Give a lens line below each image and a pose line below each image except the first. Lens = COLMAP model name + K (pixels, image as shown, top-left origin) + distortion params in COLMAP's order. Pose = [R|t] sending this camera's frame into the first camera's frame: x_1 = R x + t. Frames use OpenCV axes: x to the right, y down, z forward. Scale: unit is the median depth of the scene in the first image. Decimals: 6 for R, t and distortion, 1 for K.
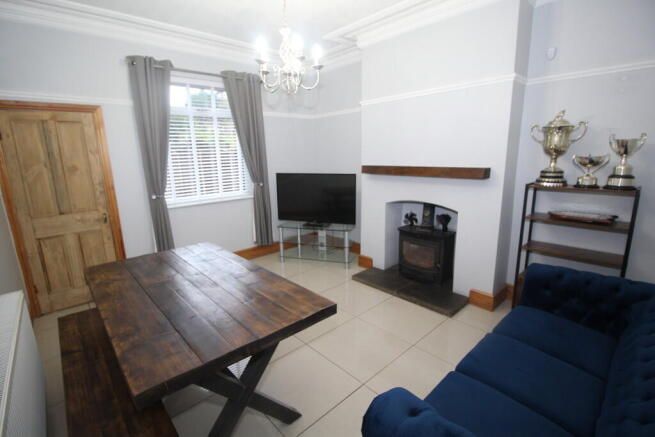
lens RADIAL K [[303.1, 0, 326.6], [0, 303.1, 217.7], [0, 0, 1]] dist [-0.030558, -0.000396]
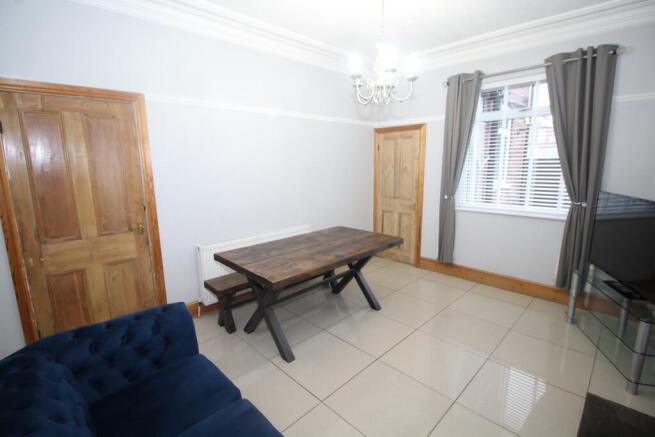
lens RADIAL K [[303.1, 0, 326.6], [0, 303.1, 217.7], [0, 0, 1]] dist [-0.030558, -0.000396]
pose [[0.031914, 0.194882, -0.980307, 0.626512], [-0.192747, 0.963596, 0.185285, -0.133467], [0.980729, 0.183038, 0.068315, 0.546964]]
